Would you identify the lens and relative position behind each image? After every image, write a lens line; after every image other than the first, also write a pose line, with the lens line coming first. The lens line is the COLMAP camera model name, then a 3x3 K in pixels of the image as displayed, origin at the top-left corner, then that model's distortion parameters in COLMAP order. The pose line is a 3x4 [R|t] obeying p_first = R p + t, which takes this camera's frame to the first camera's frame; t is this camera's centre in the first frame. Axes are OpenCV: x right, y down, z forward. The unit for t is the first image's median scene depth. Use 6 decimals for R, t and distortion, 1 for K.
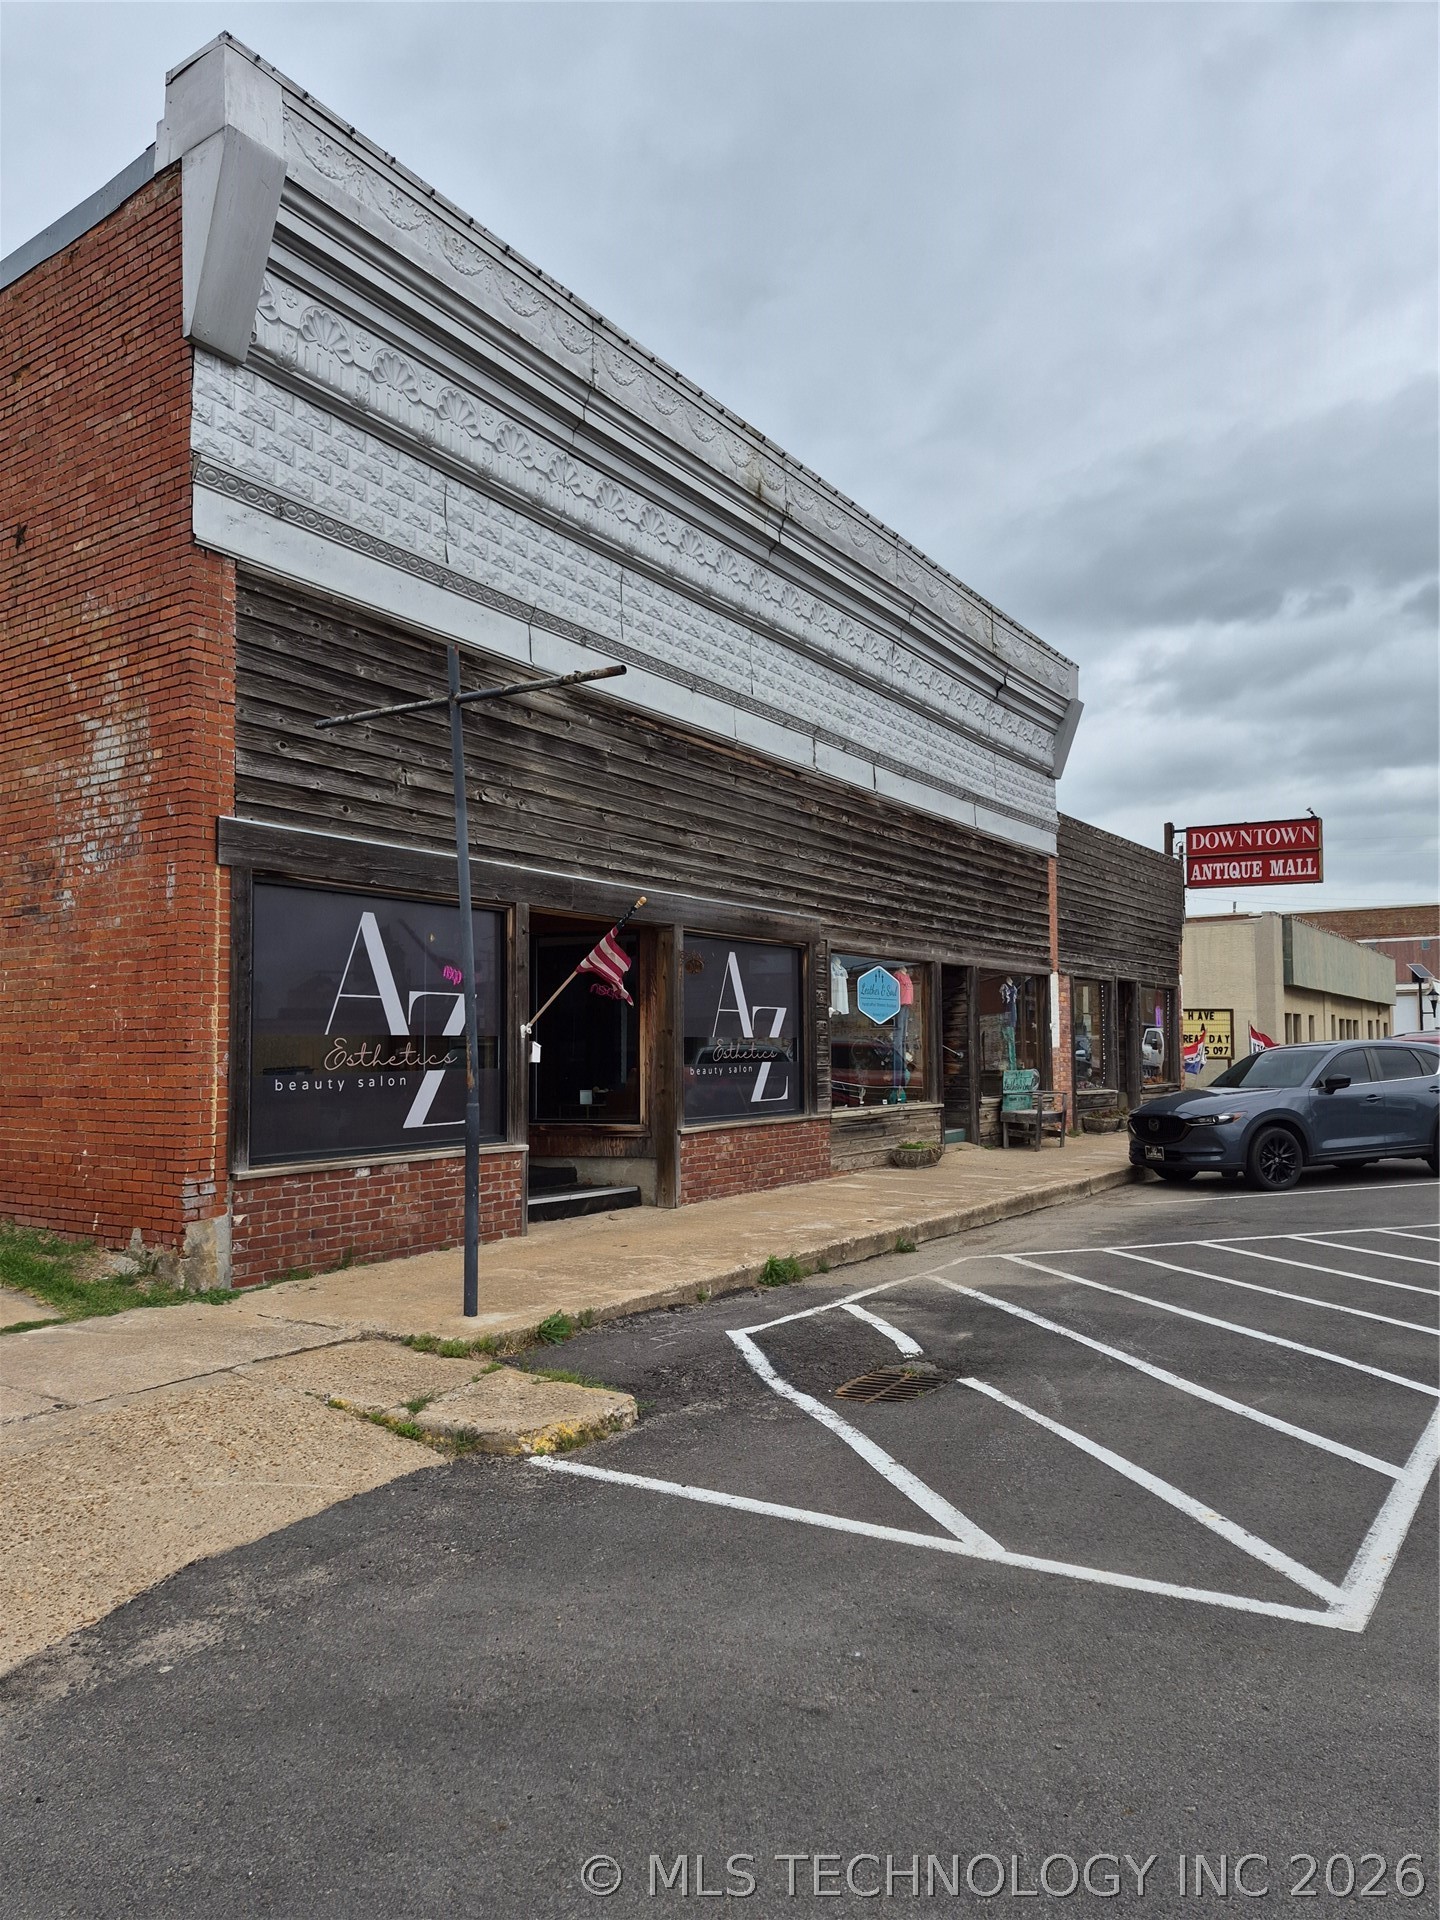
lens RADIAL K [[1336.4, 0, 740.1], [0, 1336.4, 971.8], [0, 0, 1]] dist [0.122184, -0.181563]
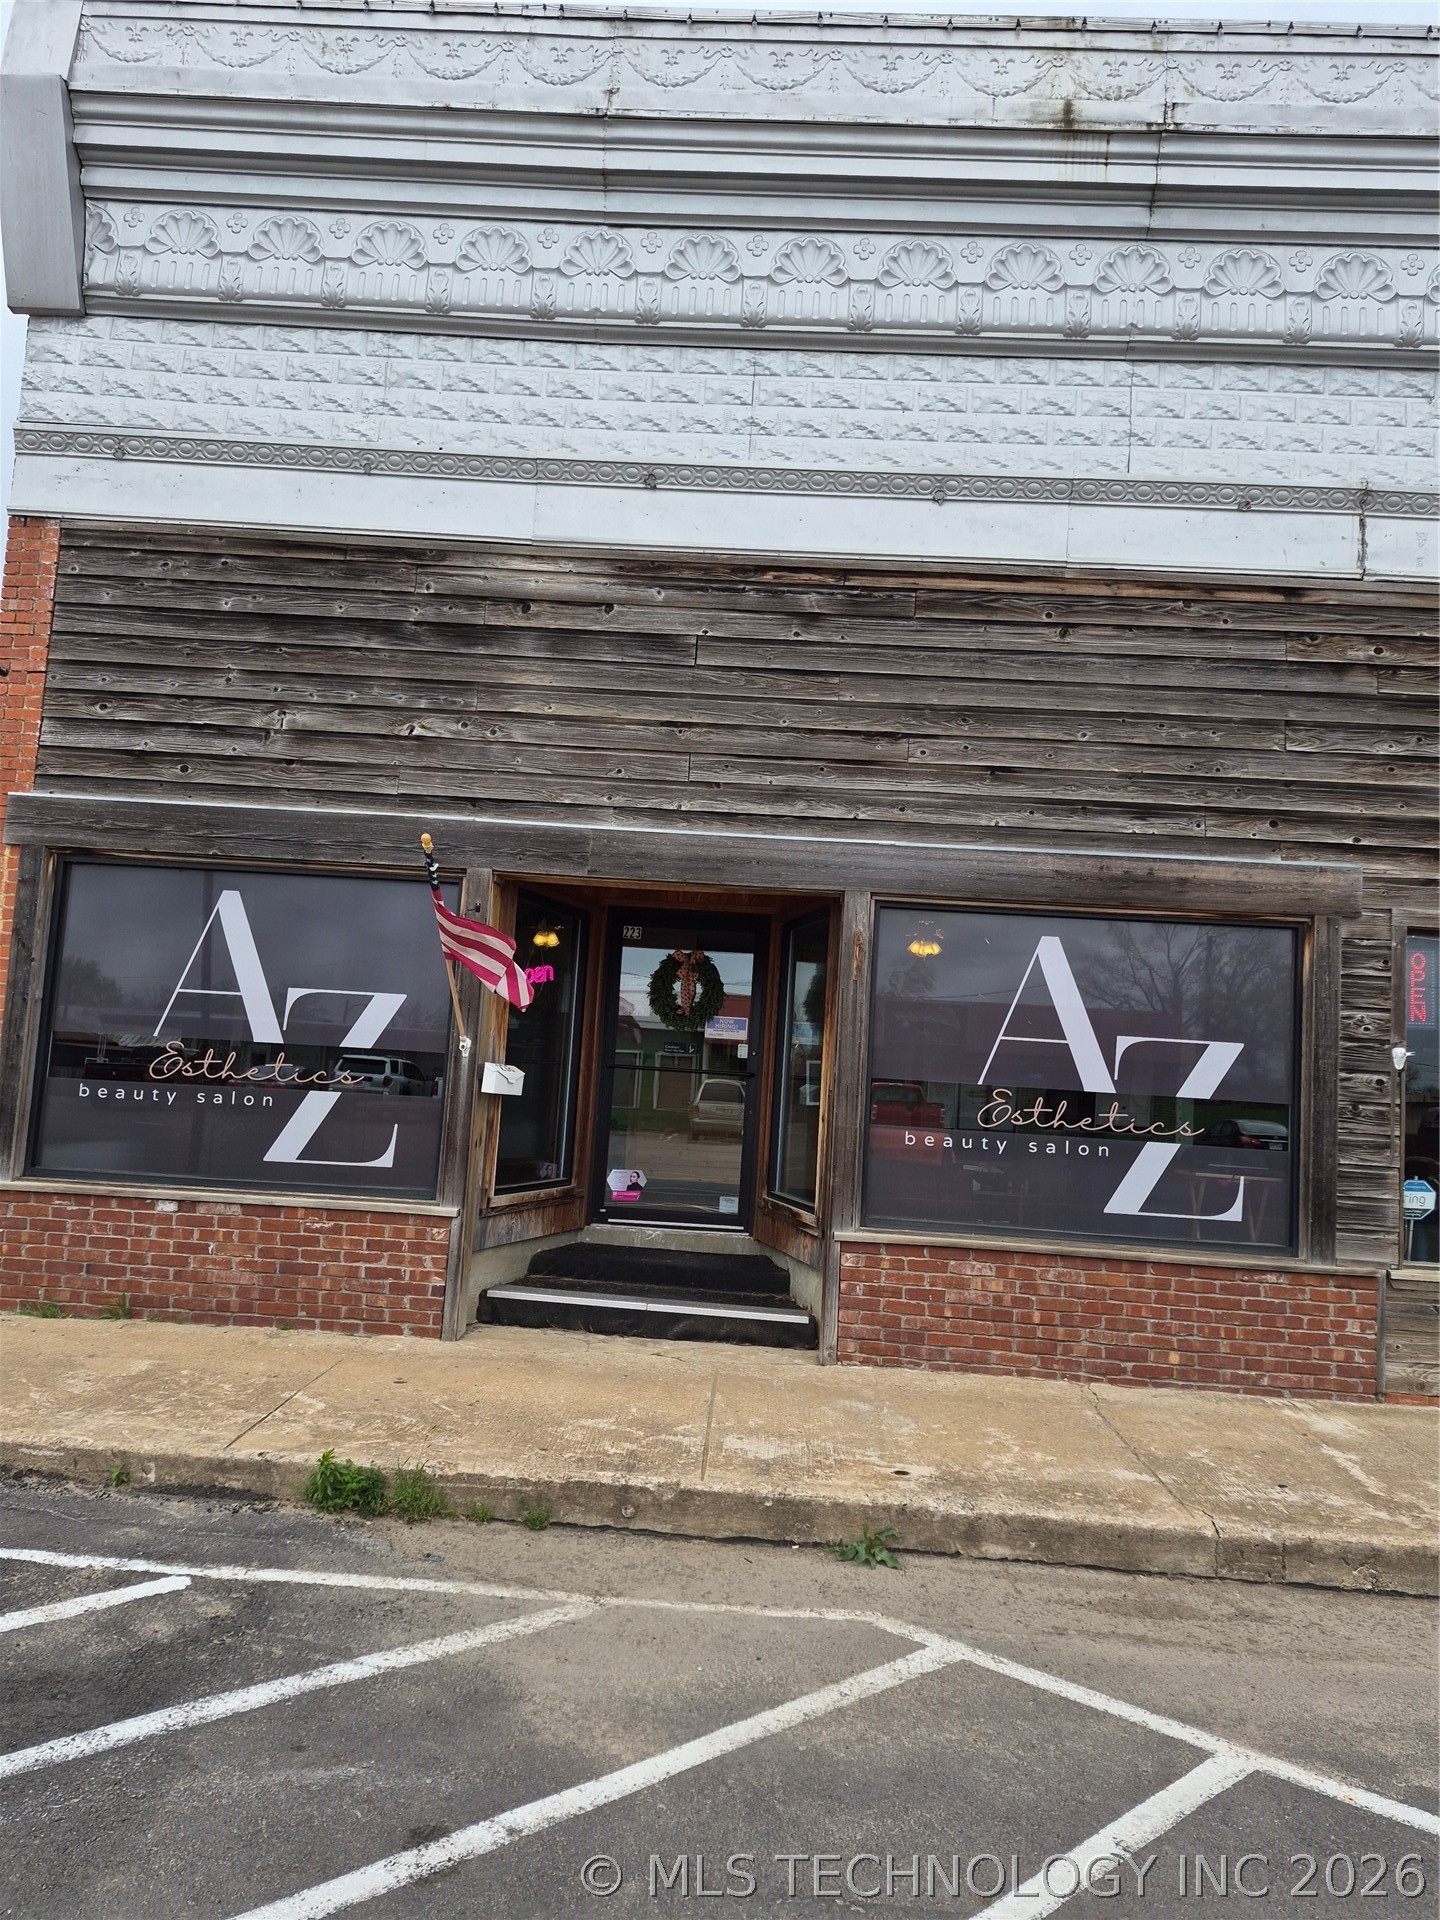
lens RADIAL K [[1328.7, 0, 744.1], [0, 1328.7, 962.6], [0, 0, 1]] dist [0.098296, -0.128147]
pose [[0.499347, -0.042902, -0.865339, 0.524557], [-0.012769, 0.998300, -0.056862, 0.037739], [0.866308, 0.039443, 0.497951, 0.771635]]
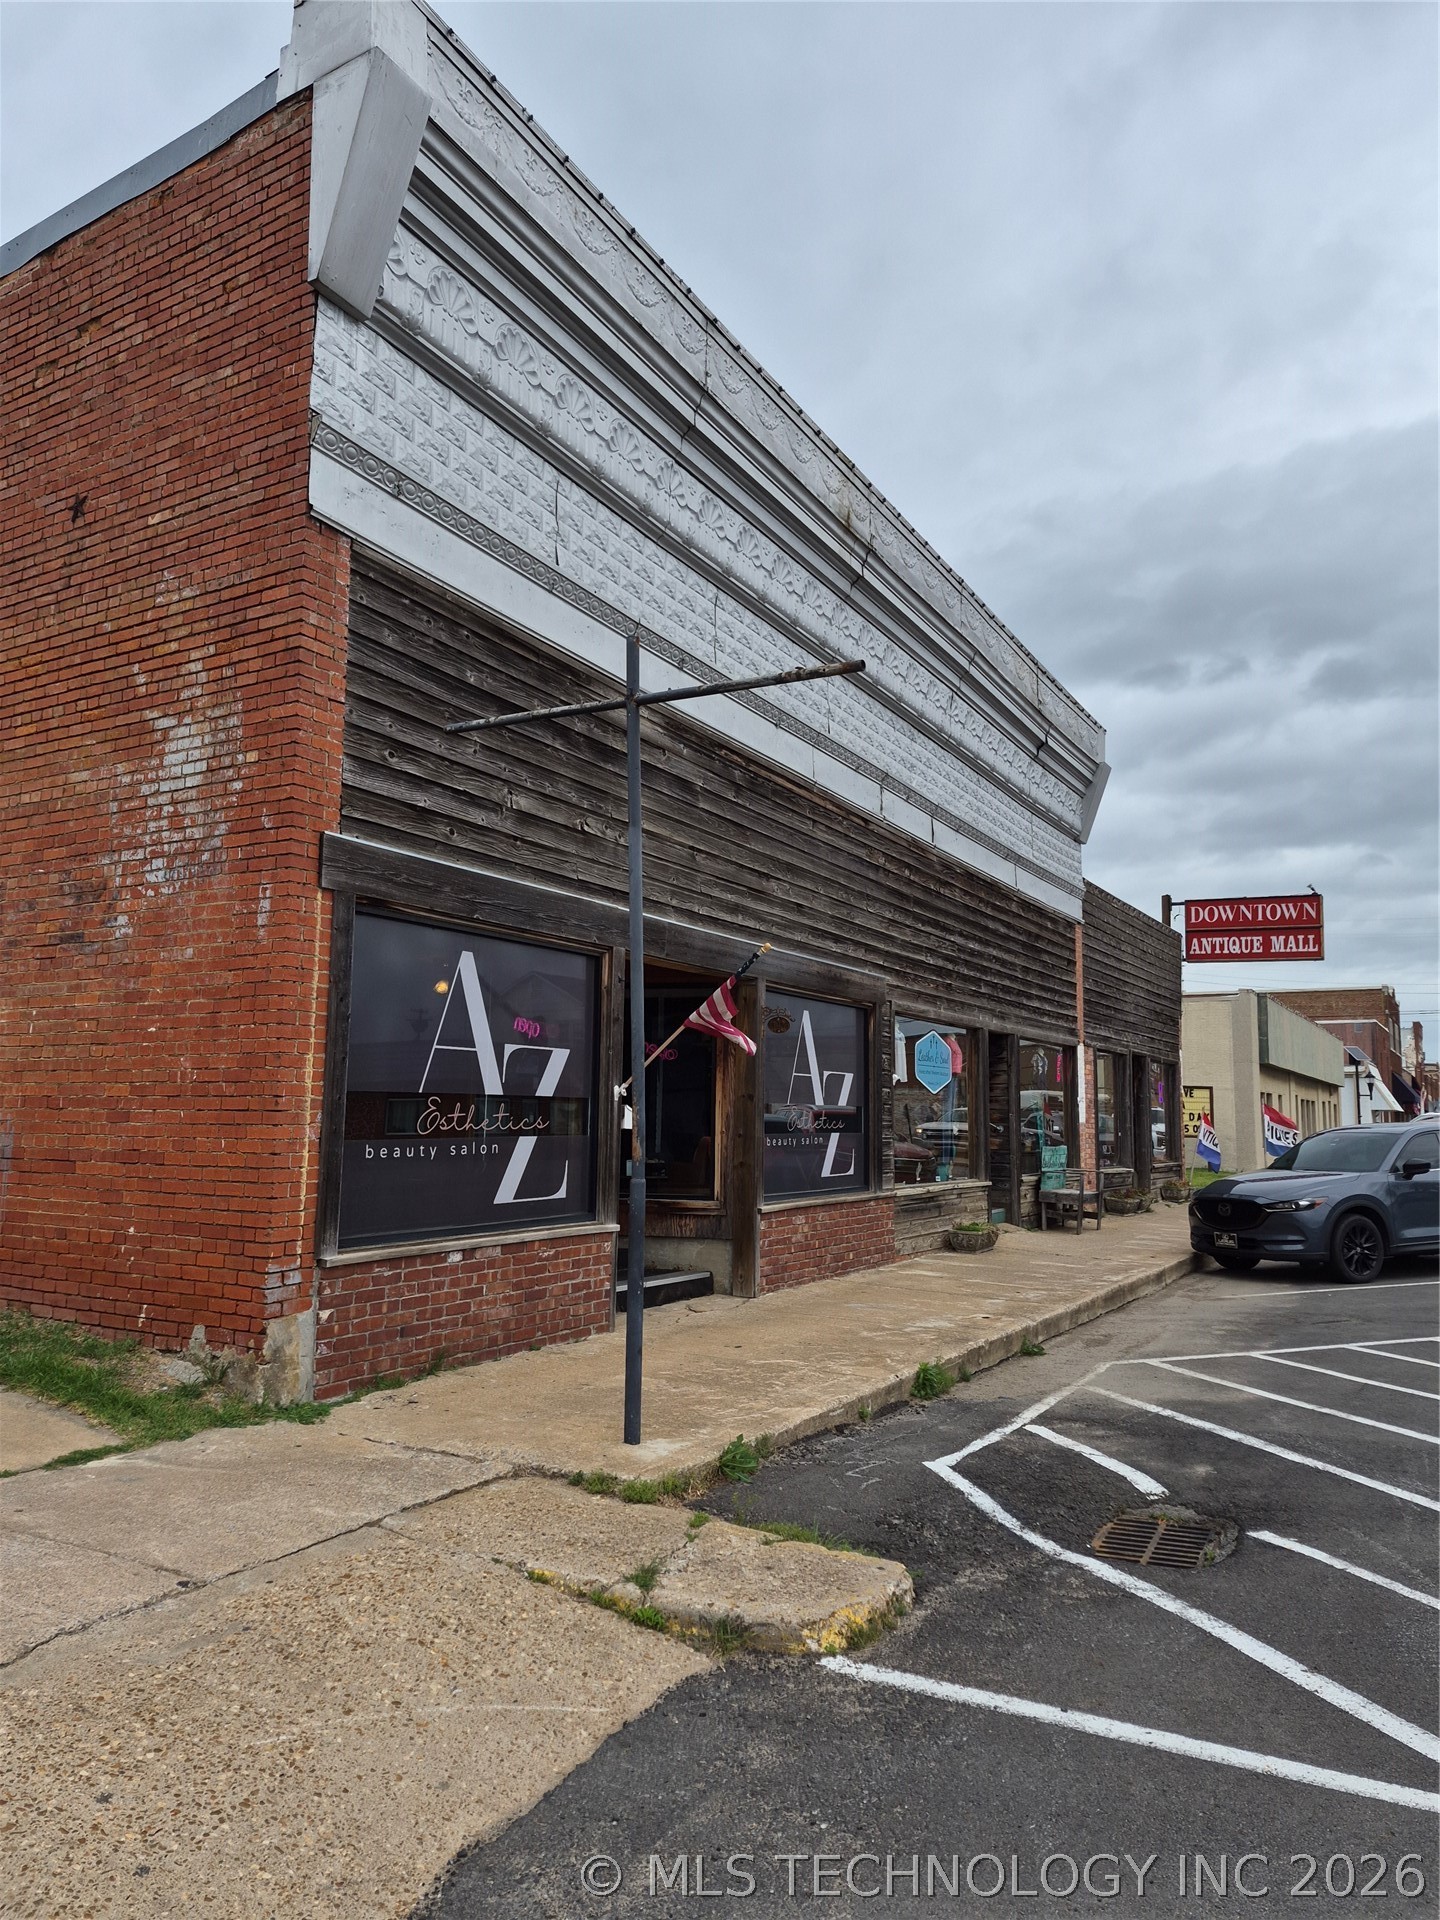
lens RADIAL K [[1333.8, 0, 738.6], [0, 1333.8, 950.0], [0, 0, 1]] dist [0.133694, -0.210458]
pose [[0.997792, 0.027498, 0.060464, -0.137252], [-0.023419, 0.997467, -0.067169, 0.007892], [-0.062158, 0.065604, 0.995908, 0.116231]]
